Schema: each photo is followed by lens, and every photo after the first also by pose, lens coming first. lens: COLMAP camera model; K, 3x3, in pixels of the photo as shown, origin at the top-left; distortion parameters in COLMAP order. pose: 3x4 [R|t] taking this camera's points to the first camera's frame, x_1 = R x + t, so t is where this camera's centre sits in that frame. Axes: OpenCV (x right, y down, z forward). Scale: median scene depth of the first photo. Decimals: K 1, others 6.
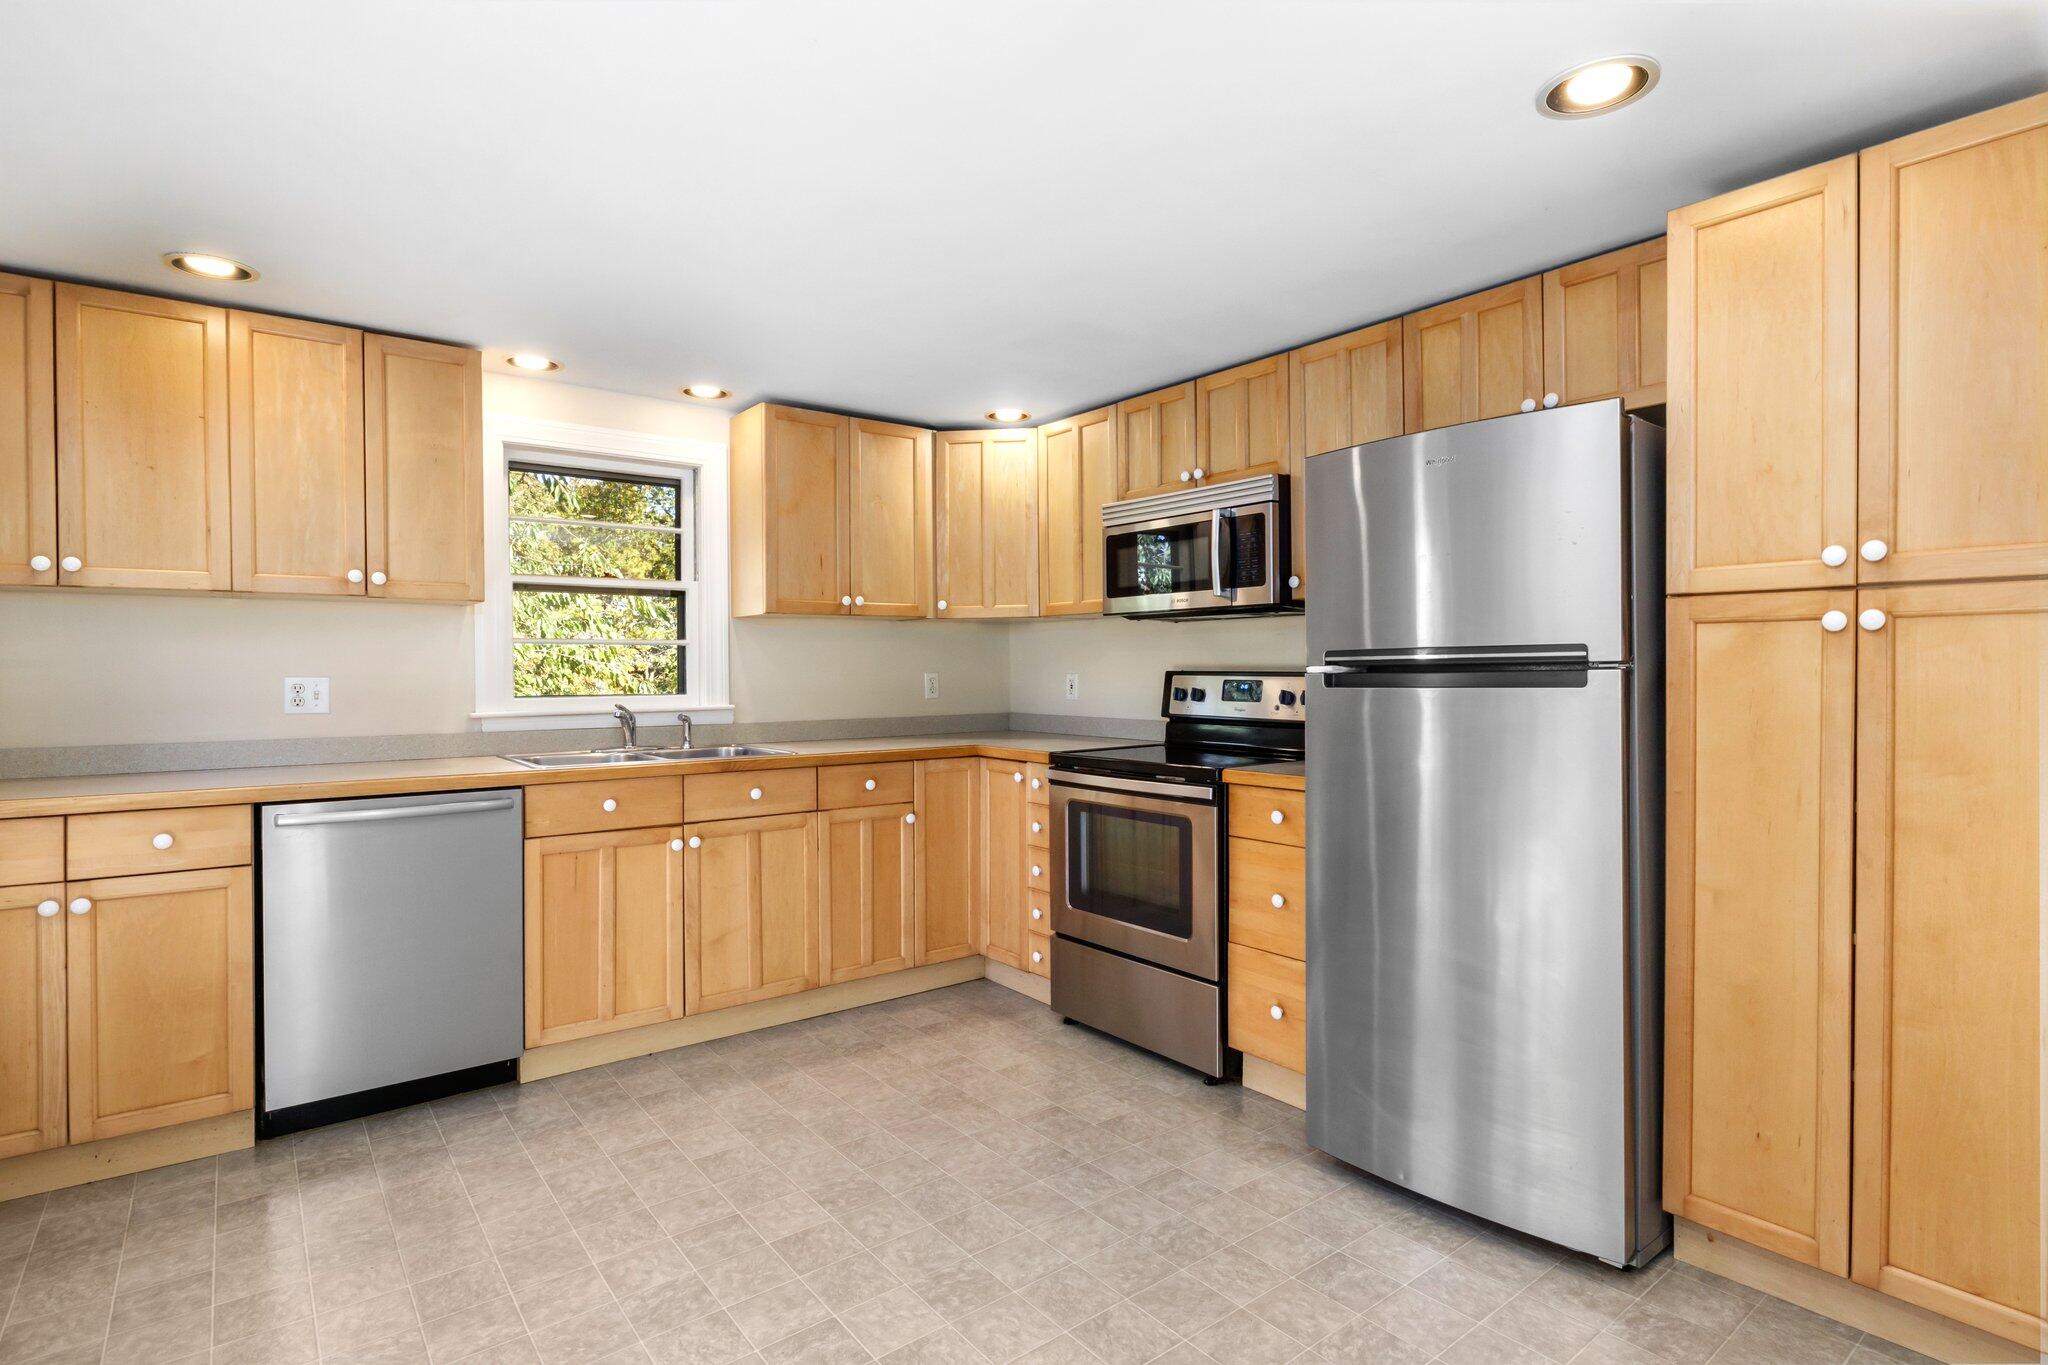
lens RADIAL K [[1020.3, 0, 1029.0], [0, 1020.3, 678.8], [0, 0, 1]] dist [-0.014279, 0.000958]
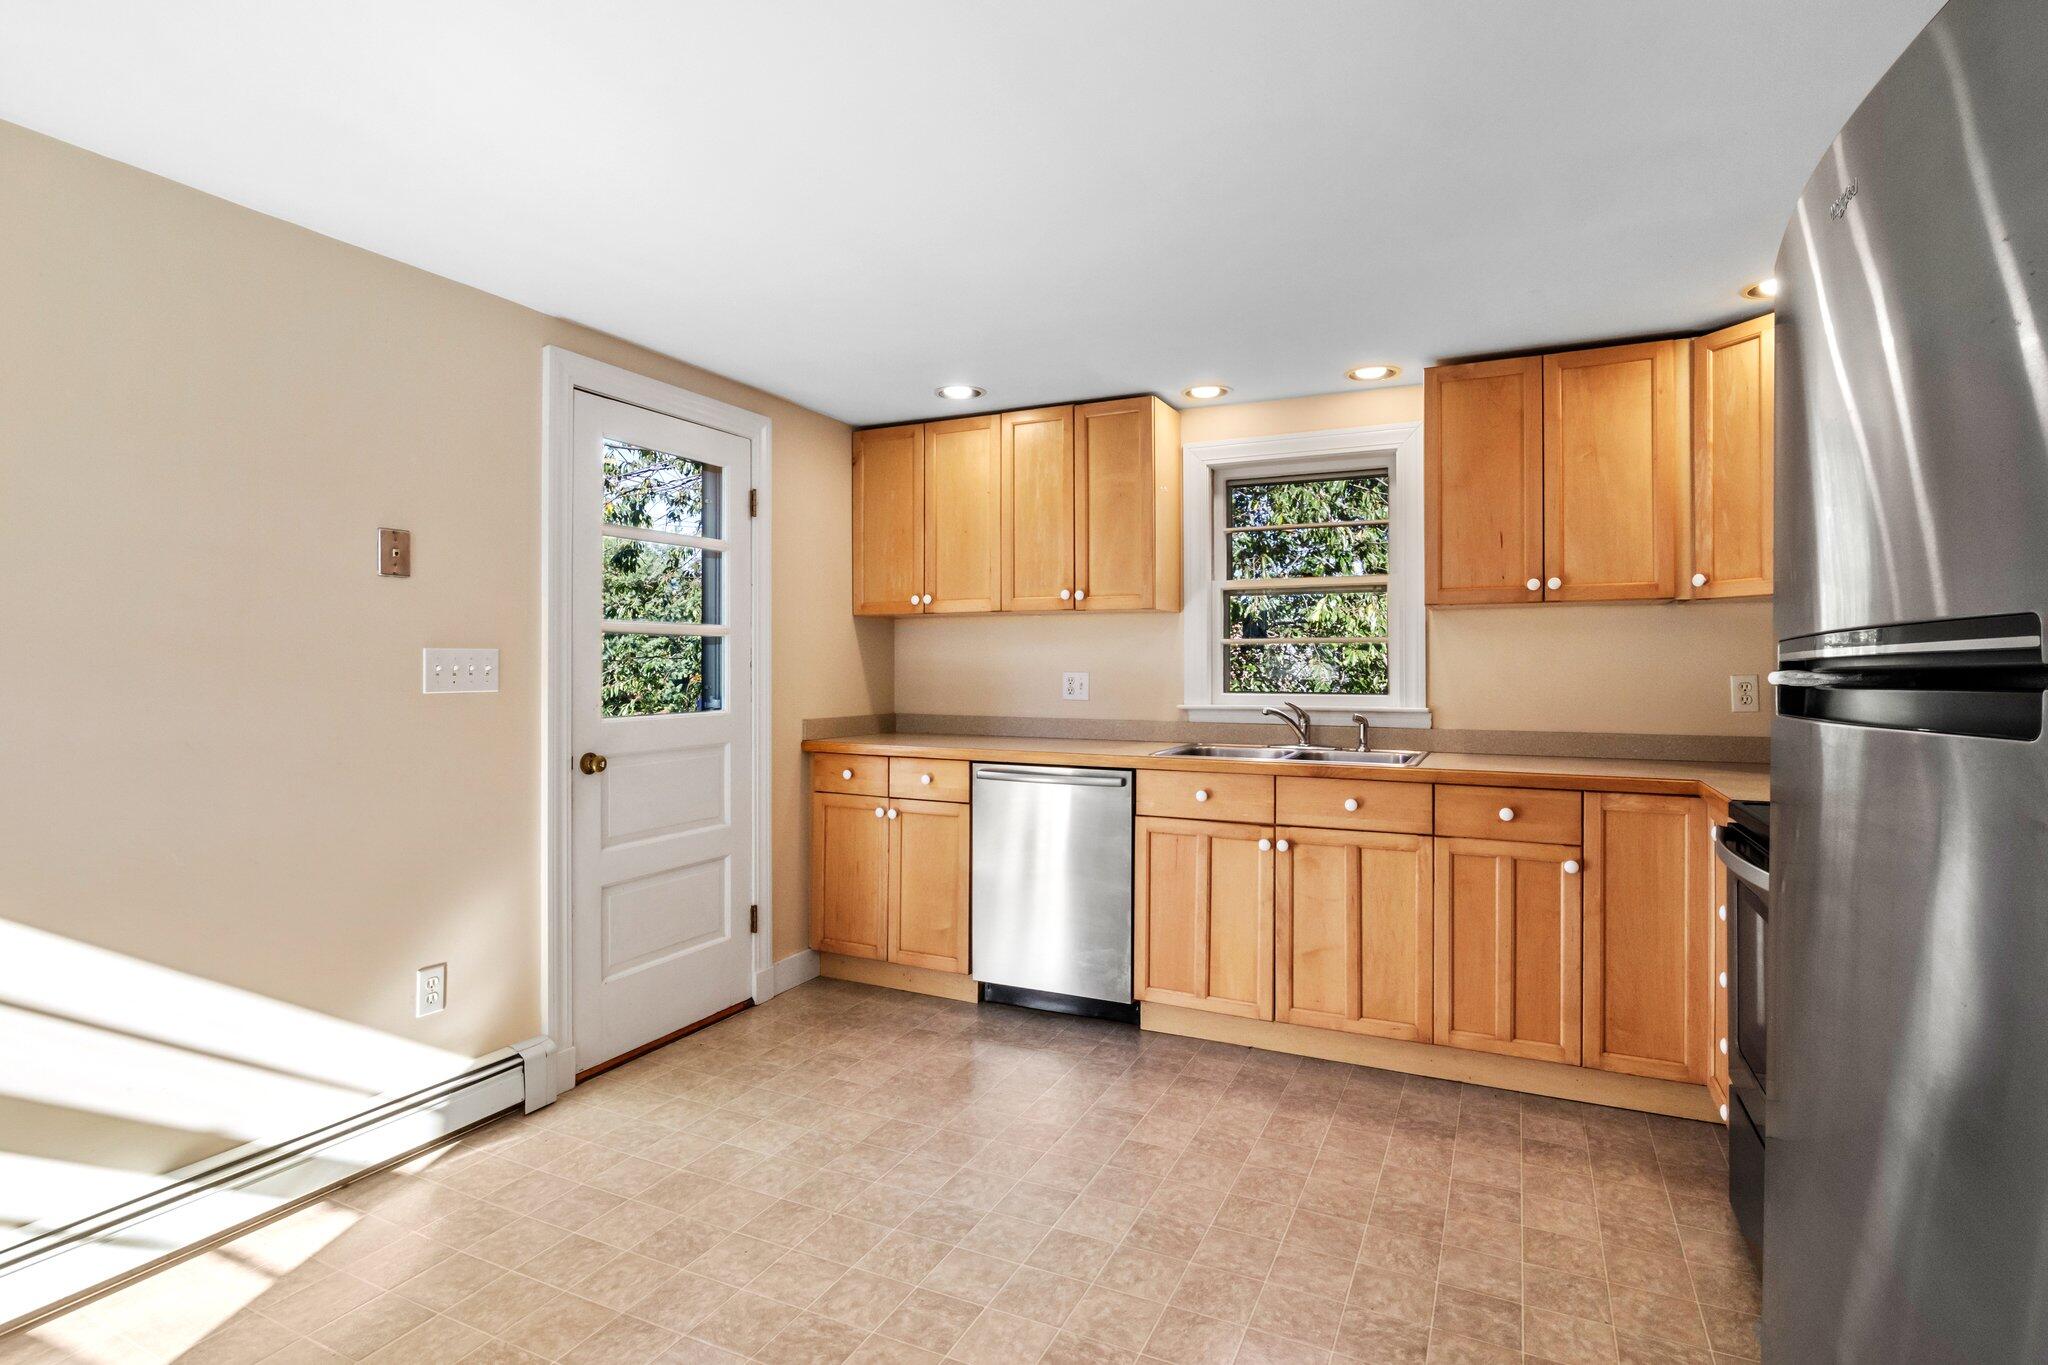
lens RADIAL K [[1019.5, 0, 1025.6], [0, 1019.5, 659.8], [0, 0, 1]] dist [-0.003900, 0.000317]
pose [[0.439852, -0.001075, -0.898070, 0.423783], [-0.012852, 0.999889, -0.007491, -0.006816], [0.897978, 0.014837, 0.439790, 0.330282]]
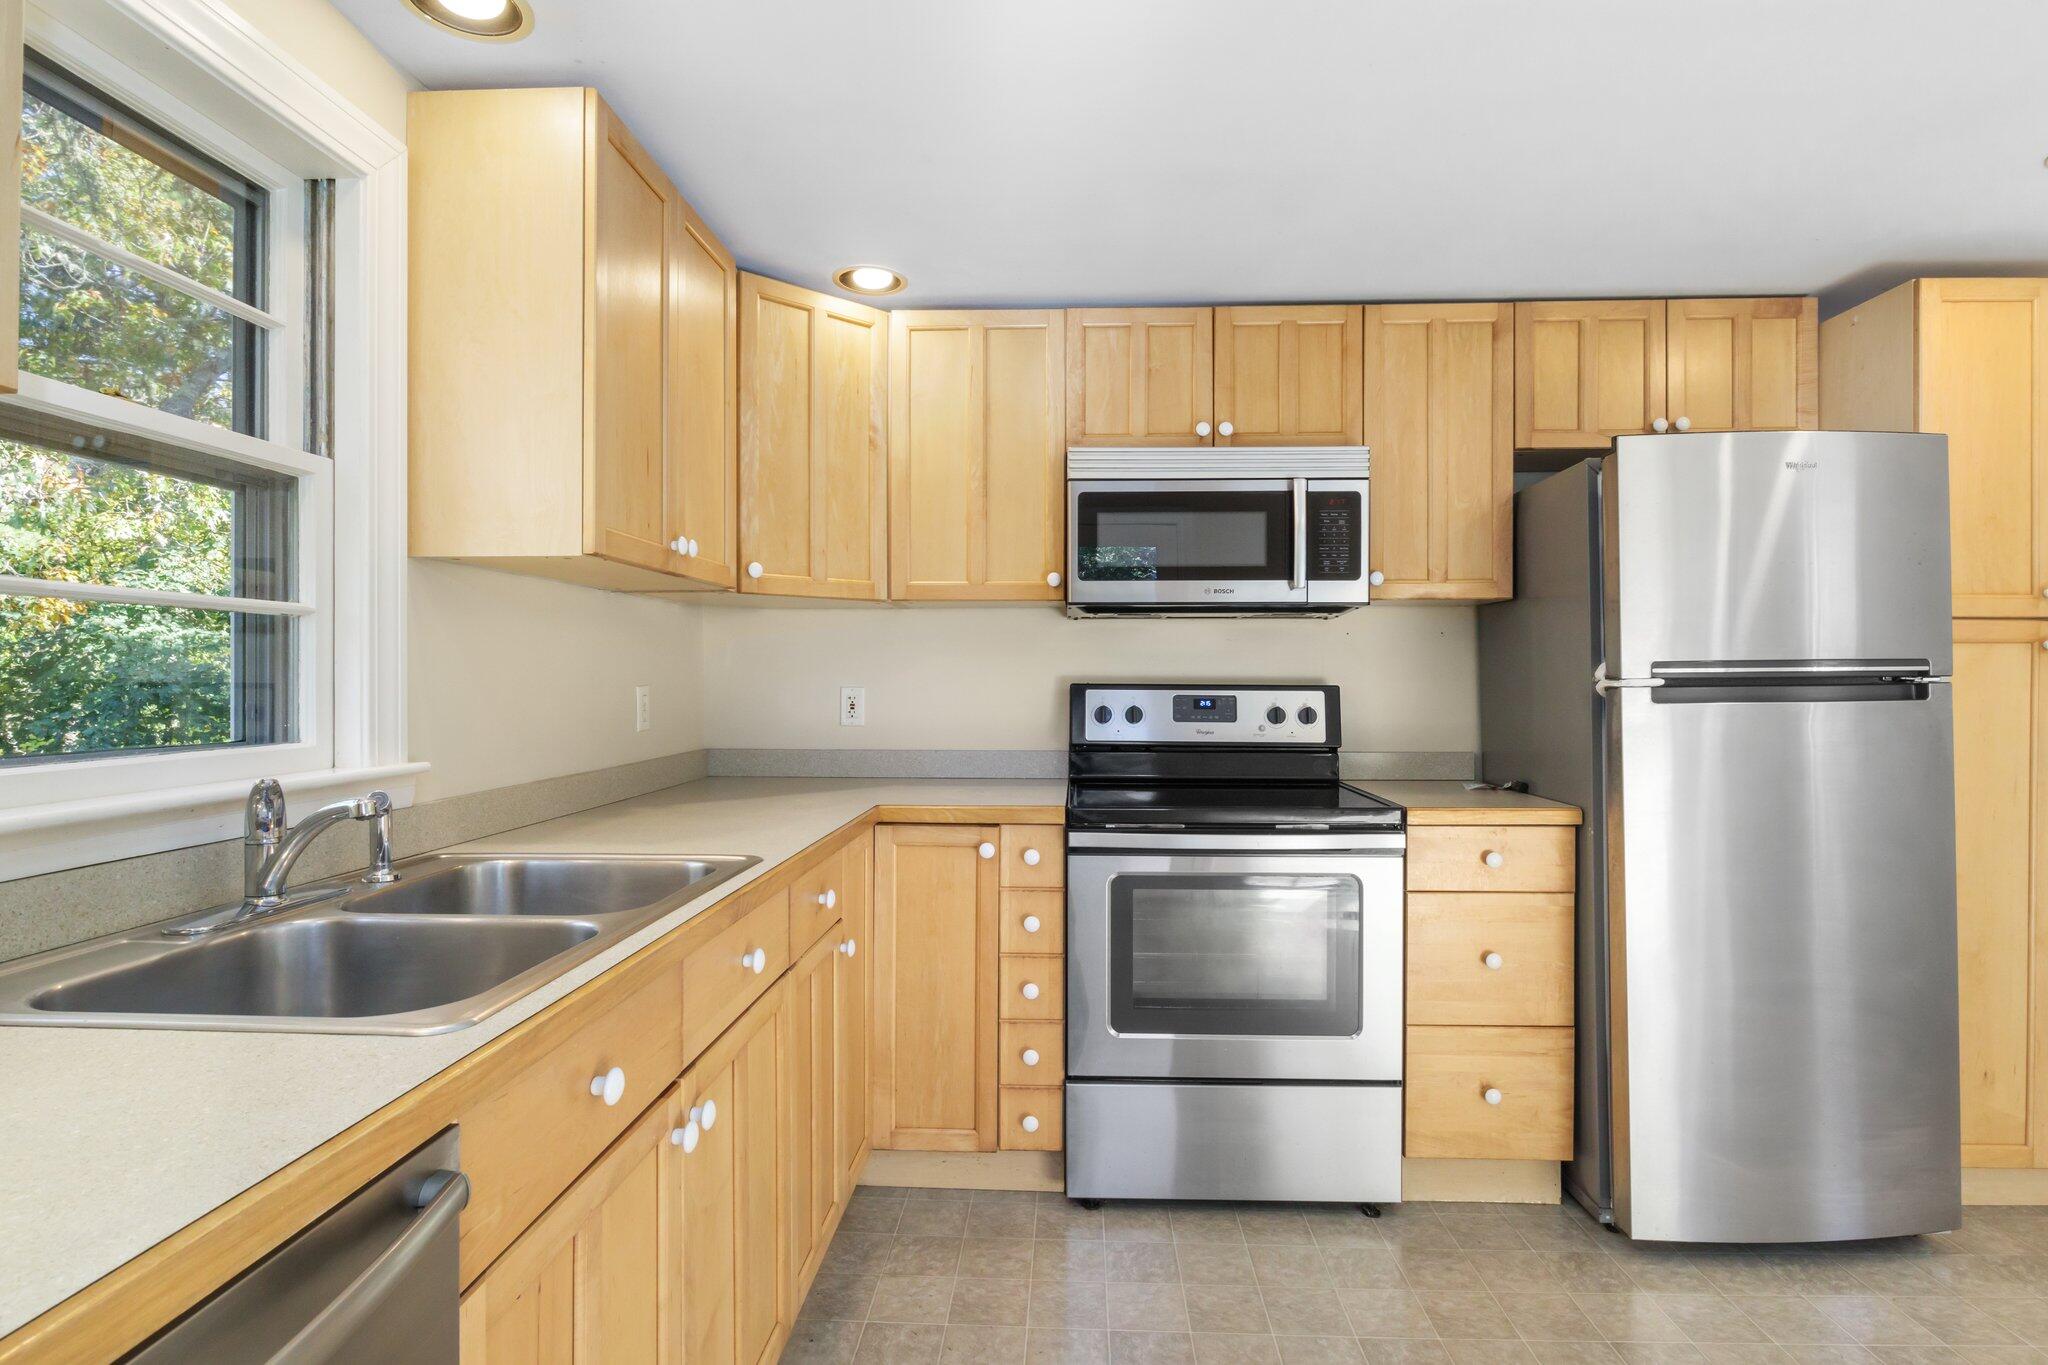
lens RADIAL K [[1020.3, 0, 1029.0], [0, 1020.3, 678.8], [0, 0, 1]] dist [-0.014279, 0.000958]
pose [[0.648594, 0.006109, 0.761110, -0.524246], [0.004283, 0.999923, -0.011675, -0.003159], [-0.761122, 0.010833, 0.648518, 0.620223]]
